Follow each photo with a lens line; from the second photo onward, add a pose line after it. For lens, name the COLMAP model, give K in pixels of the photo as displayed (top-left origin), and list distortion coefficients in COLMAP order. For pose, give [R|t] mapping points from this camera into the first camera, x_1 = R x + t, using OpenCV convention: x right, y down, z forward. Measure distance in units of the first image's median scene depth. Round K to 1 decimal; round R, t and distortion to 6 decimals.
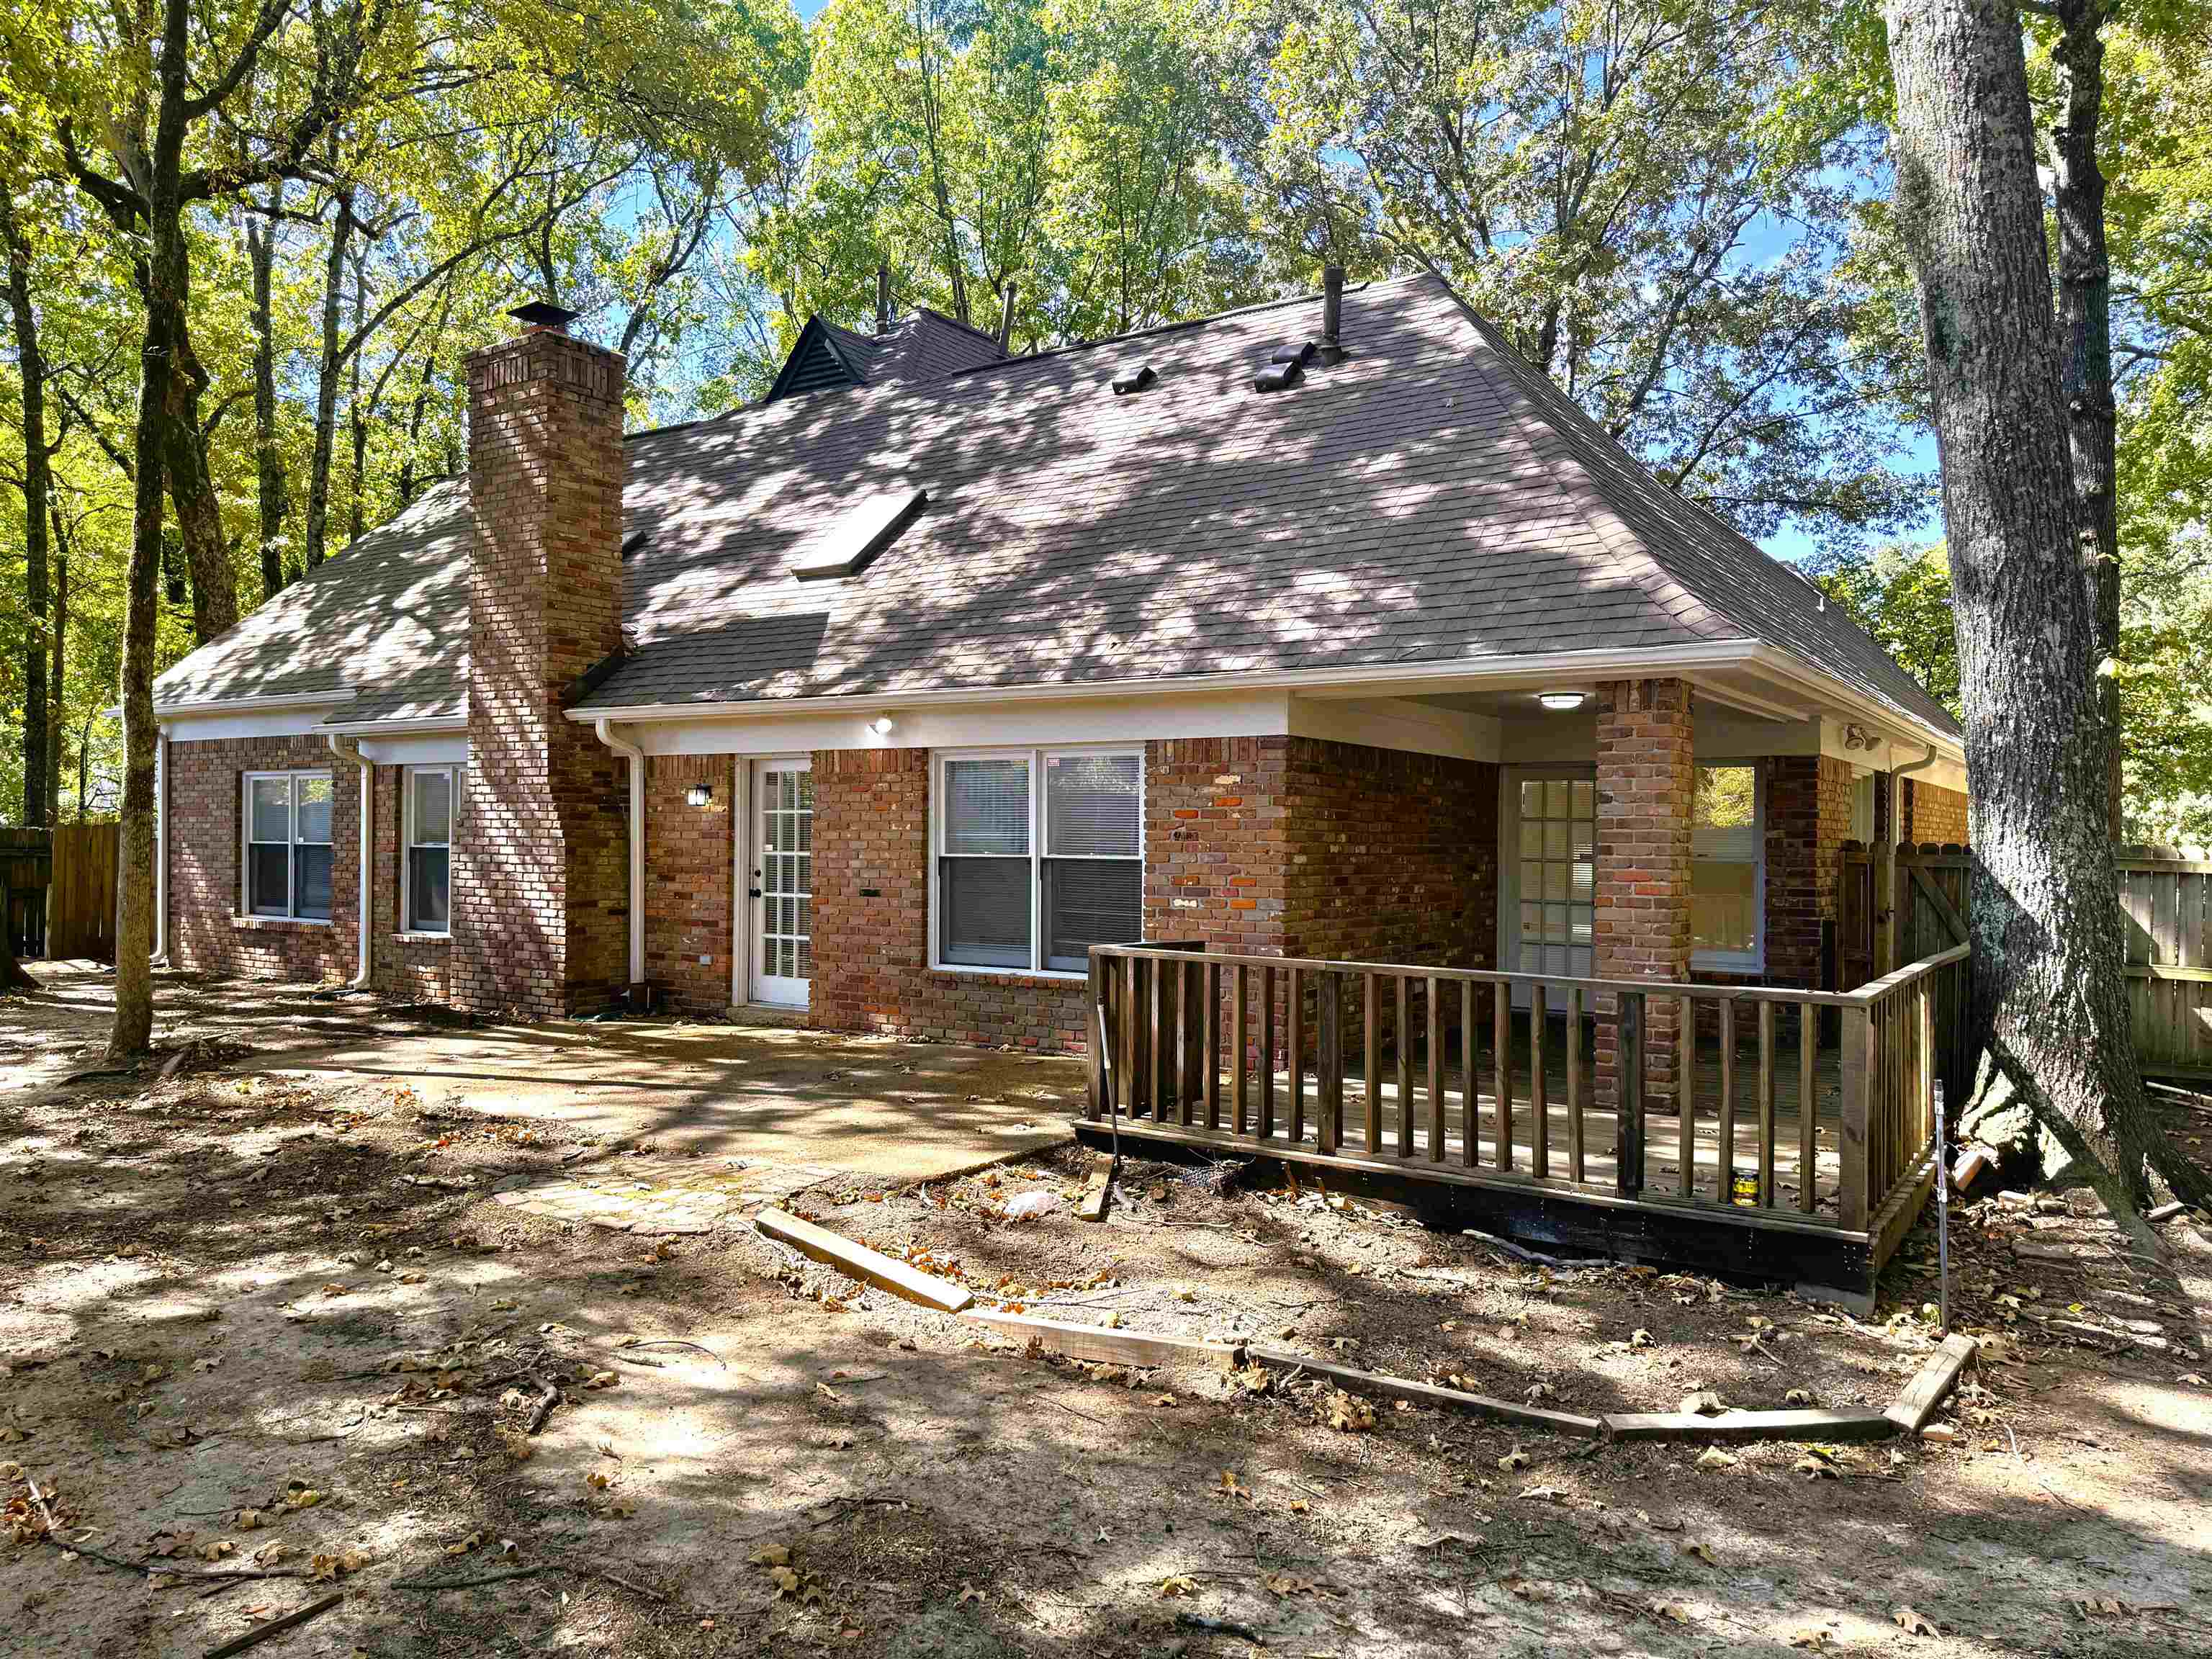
lens RADIAL K [[1636.5, 0, 1113.7], [0, 1636.5, 835.1], [0, 0, 1]] dist [0.056157, -0.103259]
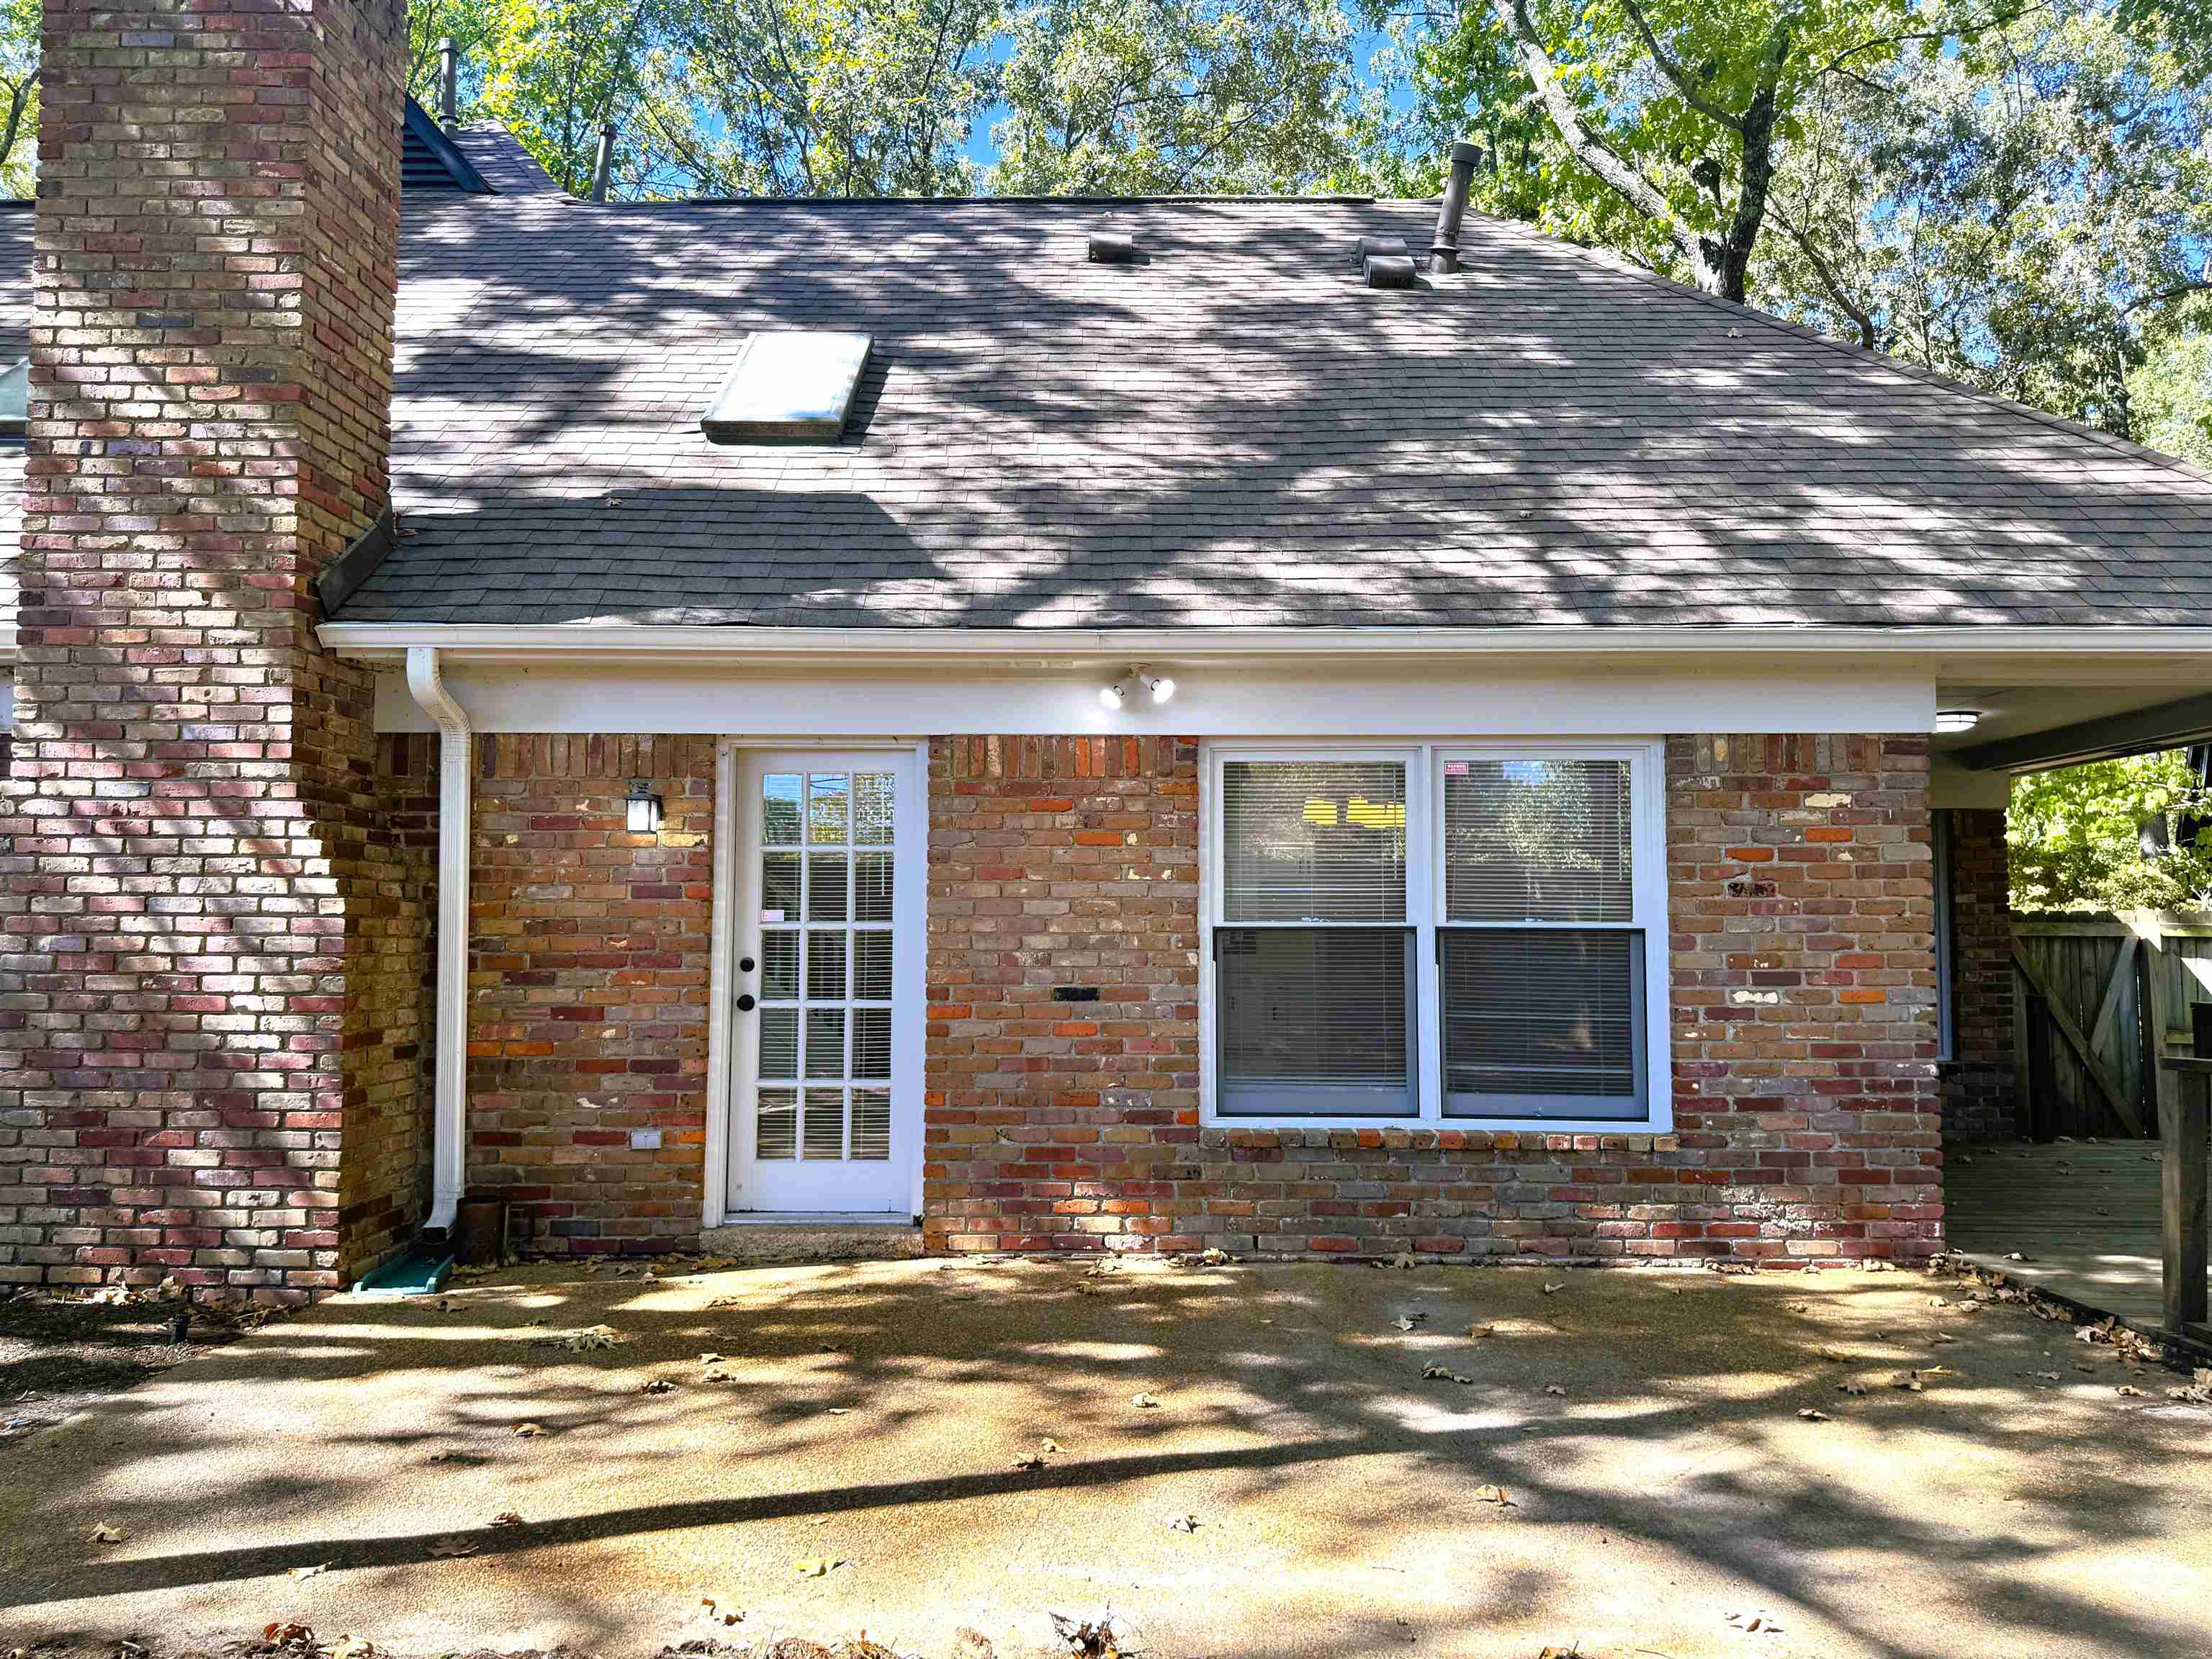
lens RADIAL K [[1636.5, 0, 1092.3], [0, 1636.5, 832.3], [0, 0, 1]] dist [0.056157, -0.103259]
pose [[0.830660, 0.026198, 0.556163, -0.429808], [0.003503, 0.998627, -0.052272, 0.009056], [-0.556769, 0.045369, 0.829428, 0.513550]]
